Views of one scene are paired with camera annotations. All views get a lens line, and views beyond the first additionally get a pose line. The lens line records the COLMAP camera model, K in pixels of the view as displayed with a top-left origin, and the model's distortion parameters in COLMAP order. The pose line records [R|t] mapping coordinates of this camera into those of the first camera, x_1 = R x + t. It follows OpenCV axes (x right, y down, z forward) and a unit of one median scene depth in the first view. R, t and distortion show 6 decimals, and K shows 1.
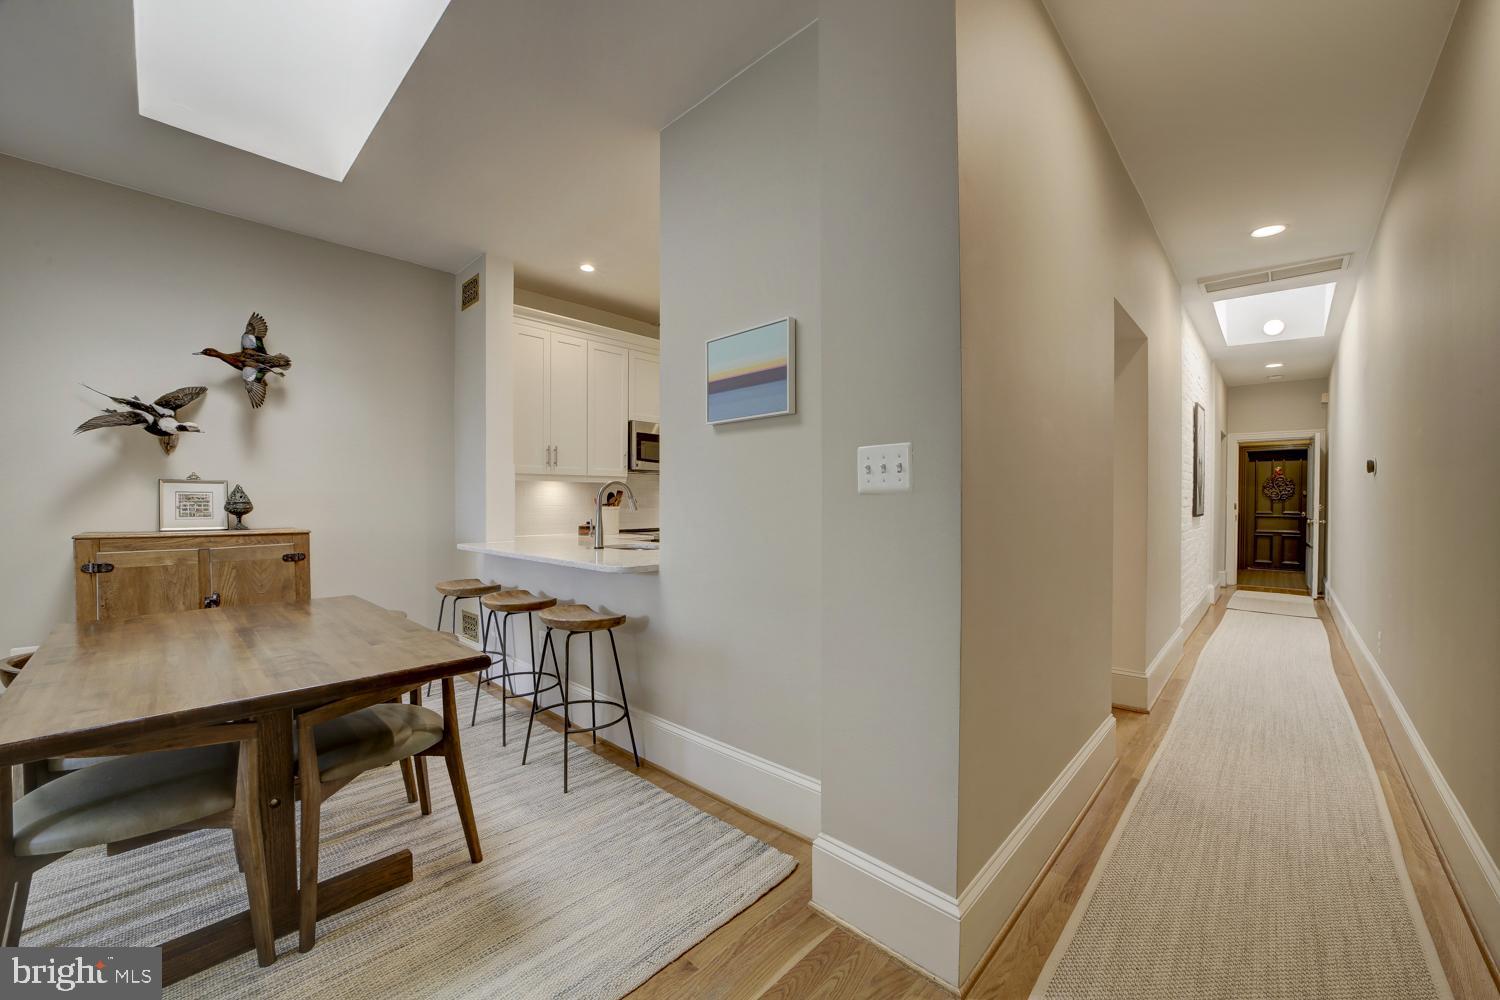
lens RADIAL K [[584.9, 0, 757.4], [0, 584.9, 508.2], [0, 0, 1]] dist [-0.038712, 0.010716]
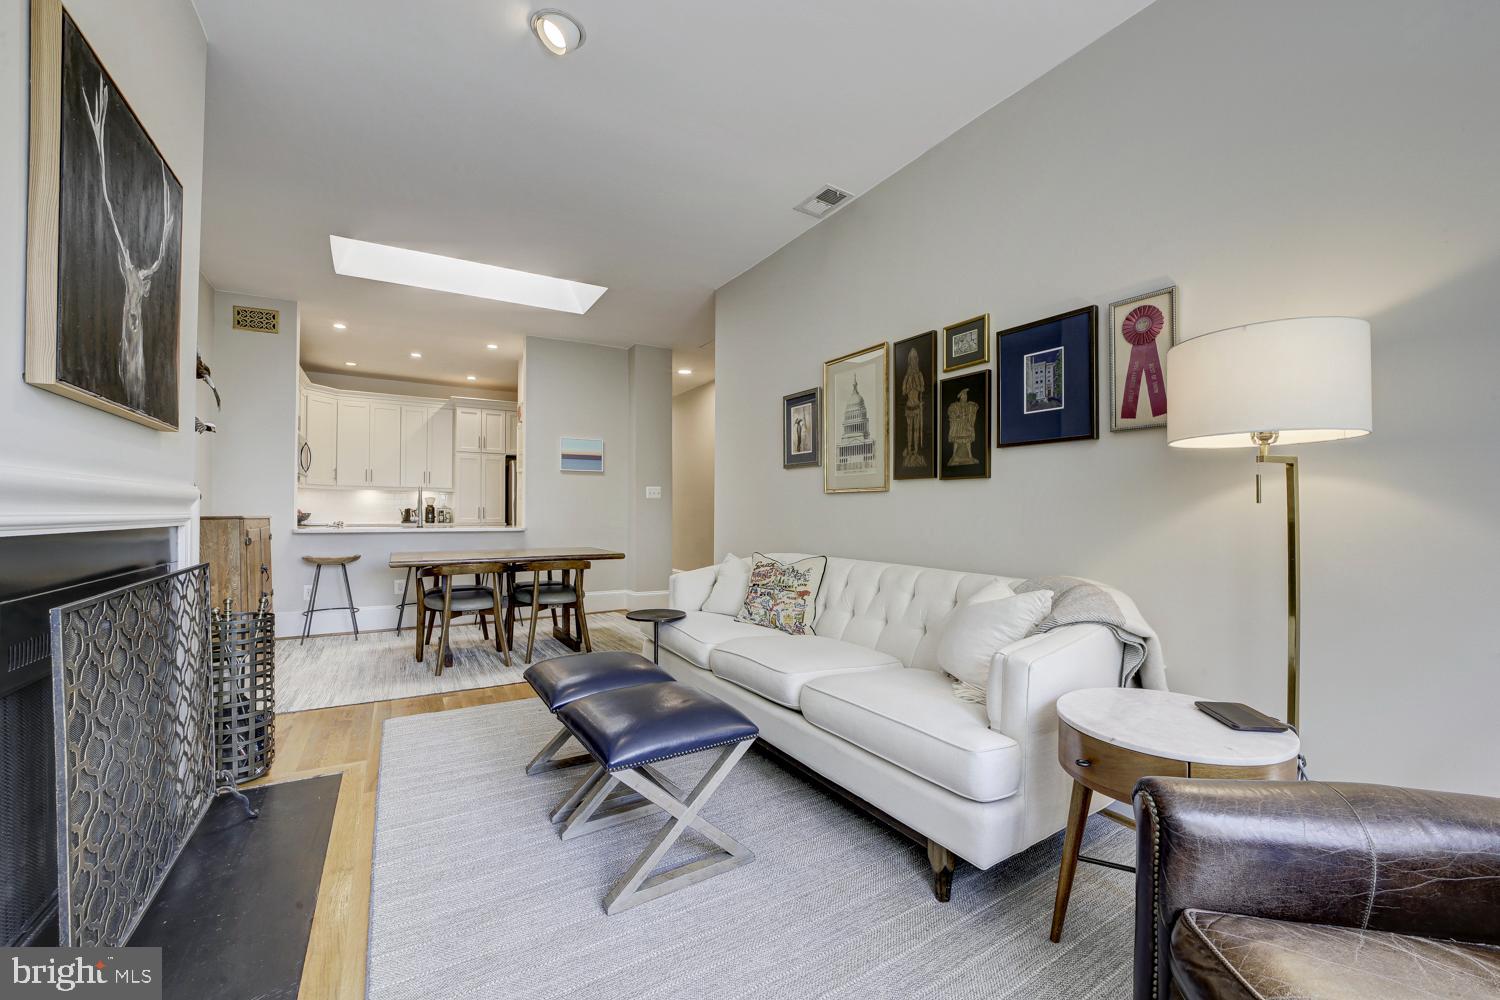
lens RADIAL K [[584.9, 0, 757.4], [0, 584.9, 508.2], [0, 0, 1]] dist [-0.038712, 0.010716]
pose [[0.259679, 0.008495, 0.965658, -1.763966], [0.009363, 0.999892, -0.011314, 0.046761], [-0.965649, 0.011980, 0.259572, -0.379932]]
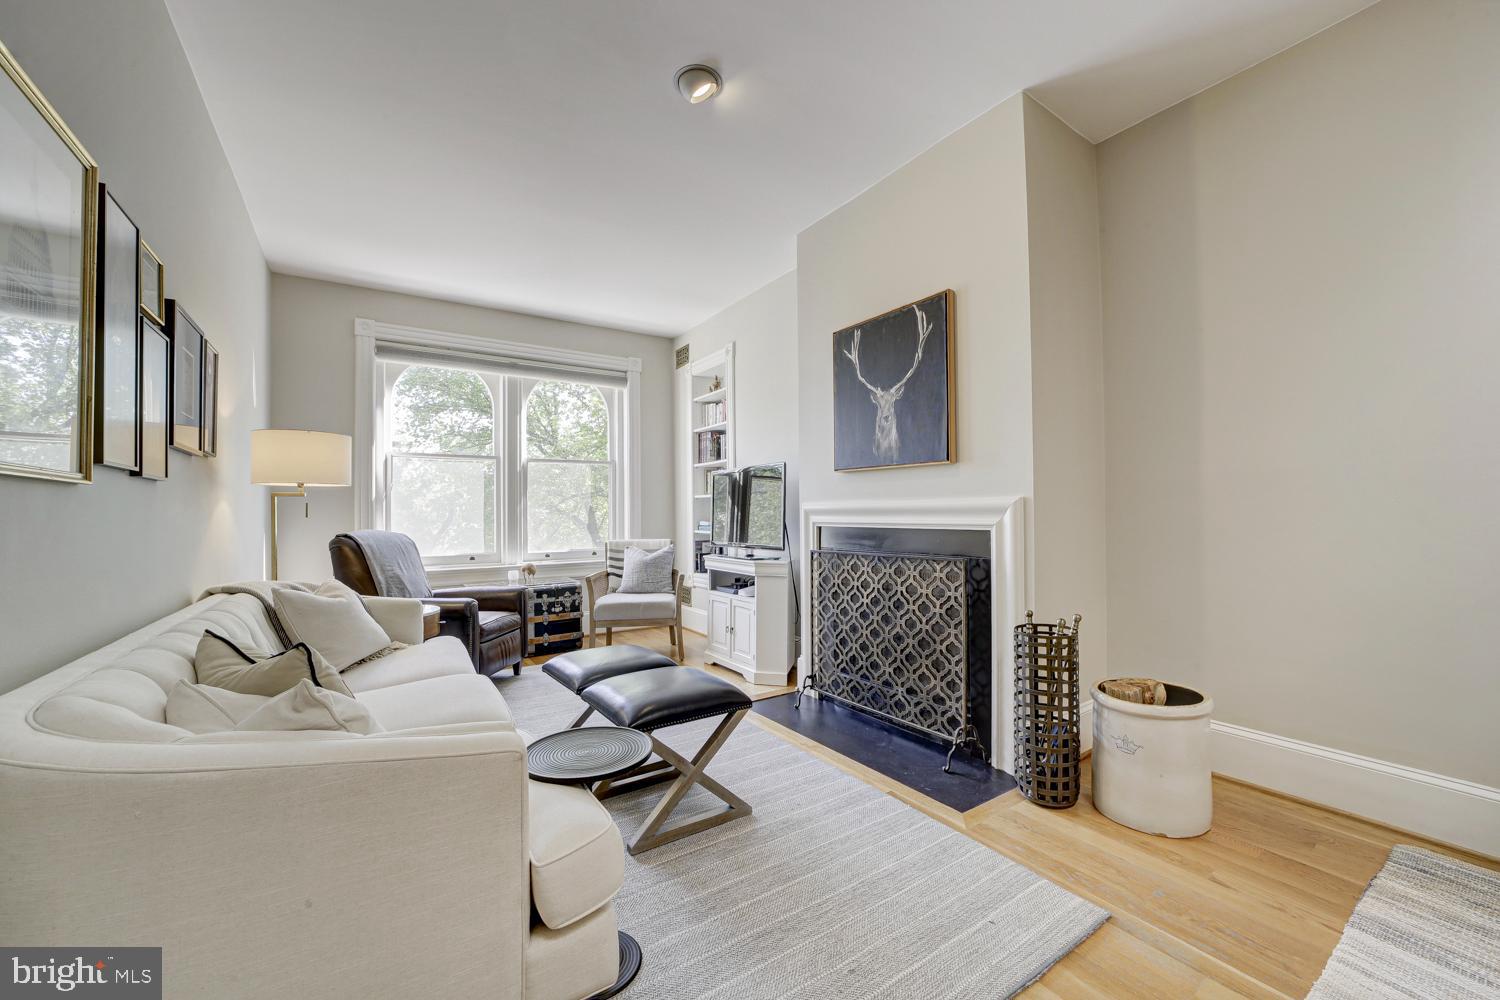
lens RADIAL K [[584.9, 0, 757.4], [0, 584.9, 508.2], [0, 0, 1]] dist [-0.038712, 0.010716]
pose [[-0.226476, -0.003265, -0.974011, -0.451155], [-0.004400, 0.999988, -0.002329, 0.025831], [0.974007, 0.003759, -0.226488, 0.271490]]
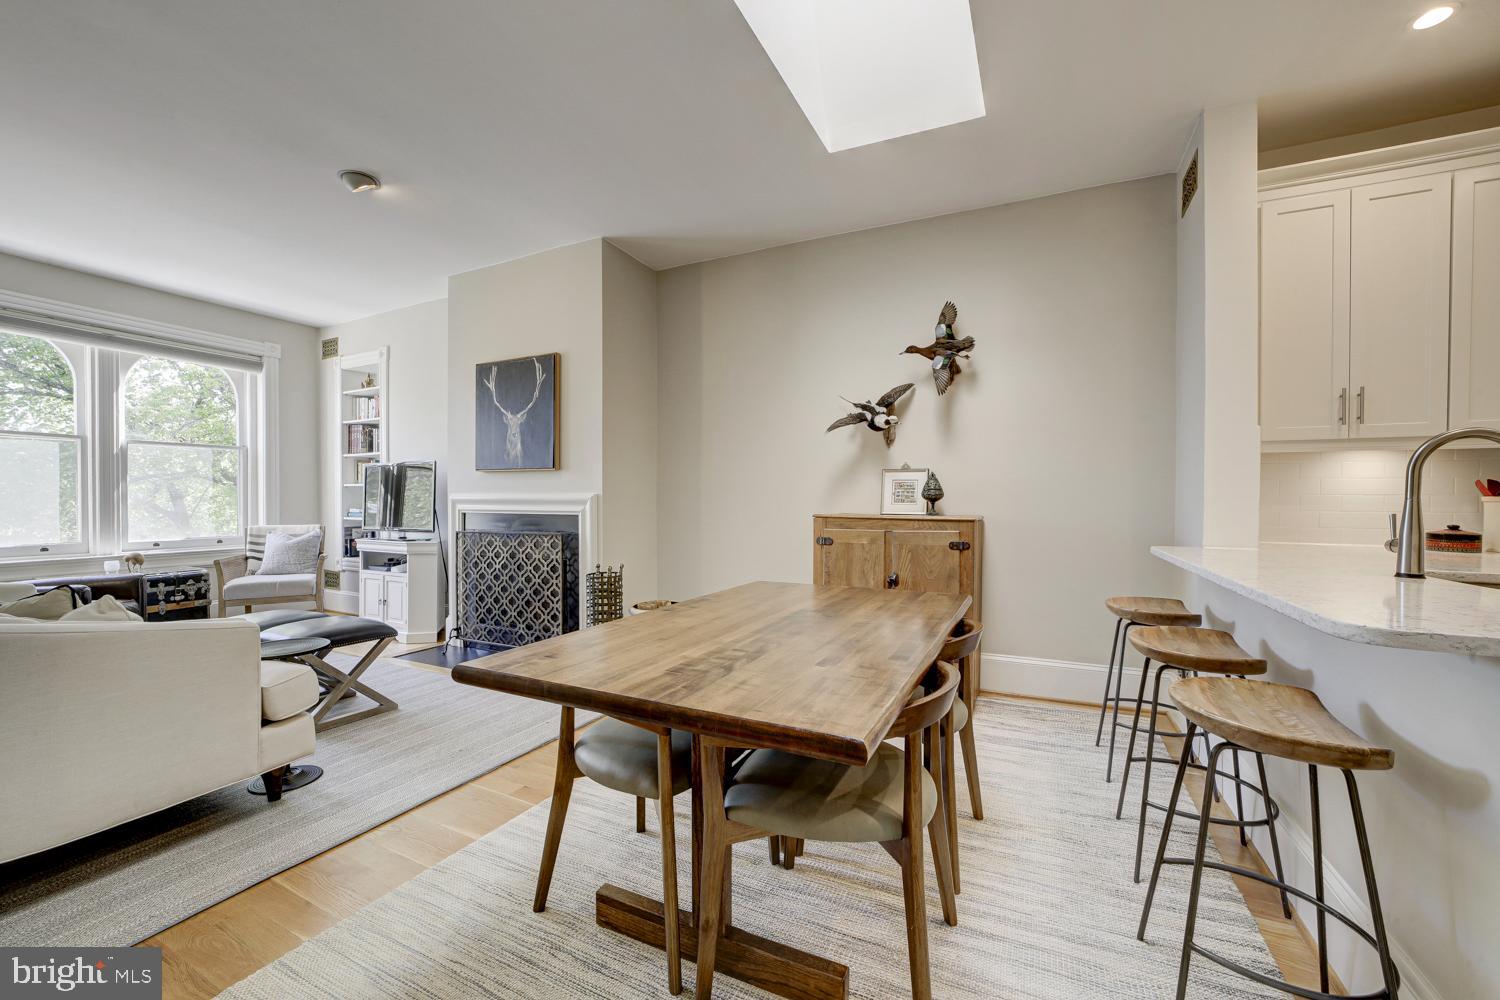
lens RADIAL K [[584.9, 0, 757.4], [0, 584.9, 508.2], [0, 0, 1]] dist [-0.038712, 0.010716]
pose [[0.297308, 0.016677, -0.954636, 0.007017], [-0.016199, 0.999792, 0.012421, 0.017256], [0.954644, 0.011771, 0.297517, 0.398730]]
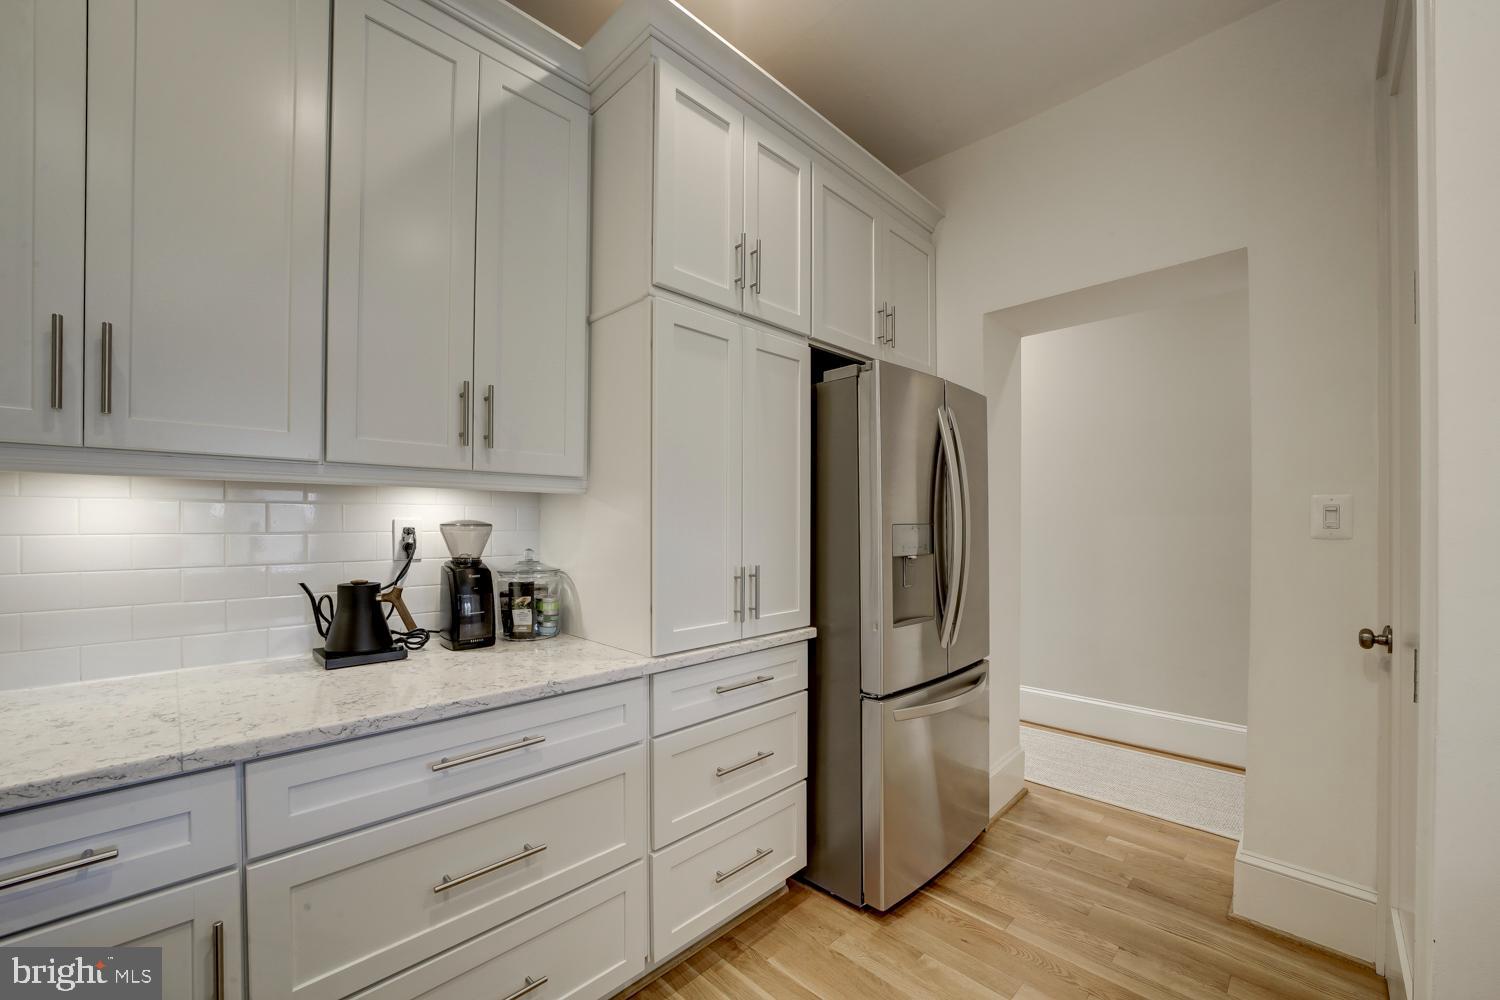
lens RADIAL K [[584.9, 0, 757.4], [0, 584.9, 508.2], [0, 0, 1]] dist [-0.038712, 0.010716]
pose [[0.028474, 0.010111, 0.999543, -0.164680], [0.011843, 0.999875, -0.010452, -0.047410], [-0.999524, 0.012135, 0.028351, 1.427212]]
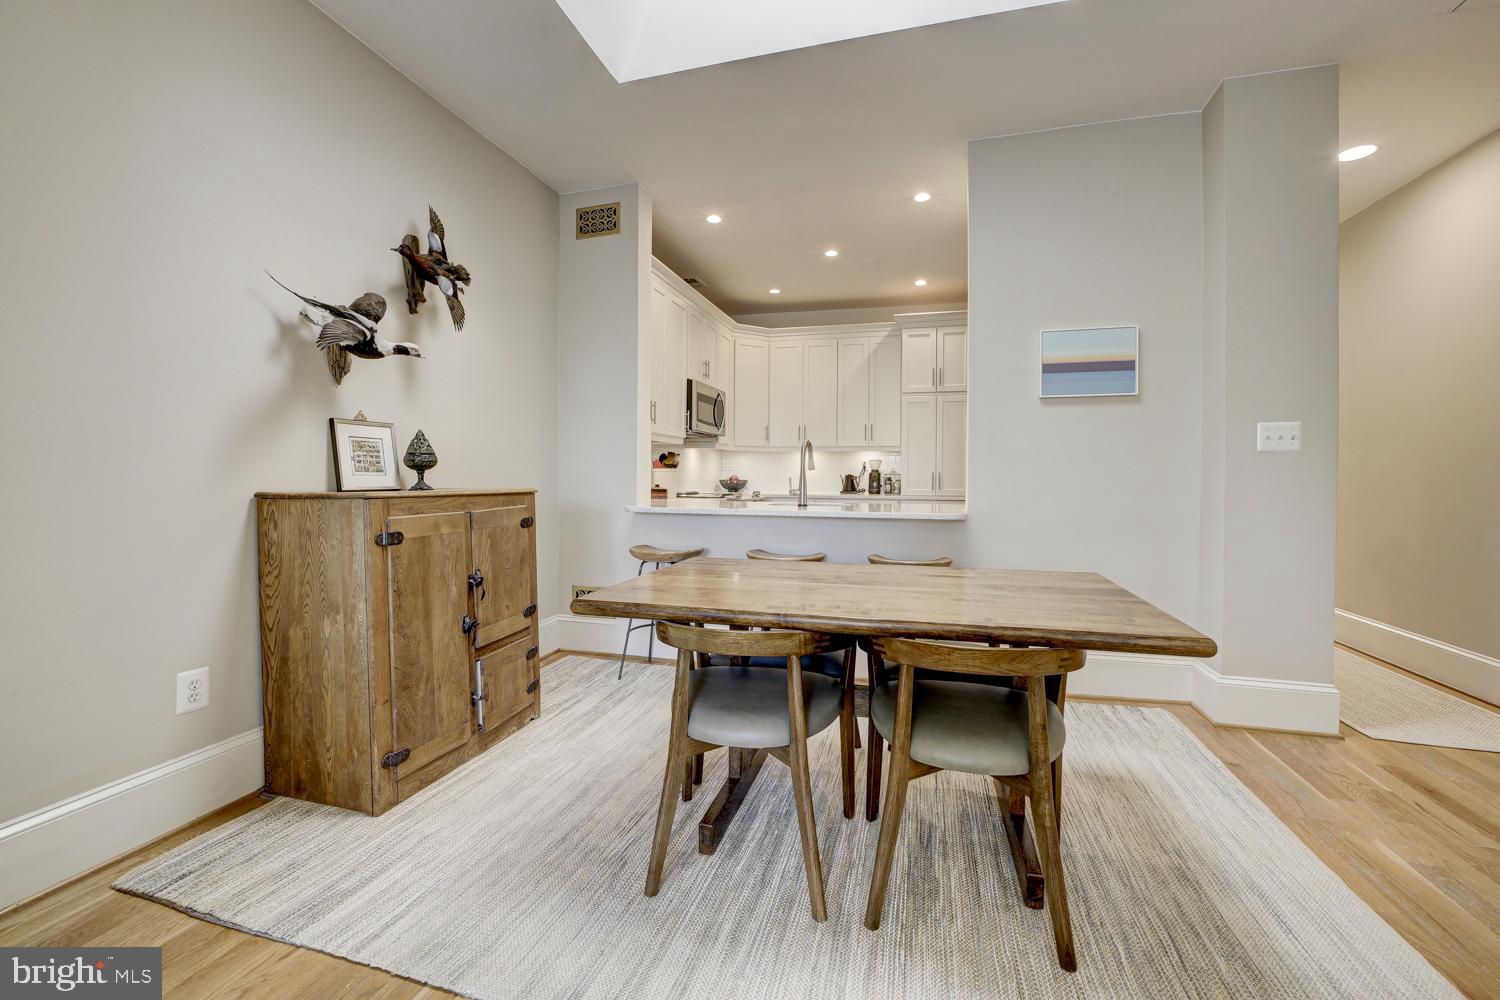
lens RADIAL K [[605.2, 0, 754.7], [0, 605.2, 489.2], [0, 0, 1]] dist [-0.043150, 0.009216]
pose [[0.890353, -0.005777, 0.455234, -0.915484], [0.000086, 0.999922, 0.012521, 0.028380], [-0.455271, -0.011108, 0.890284, 0.100741]]
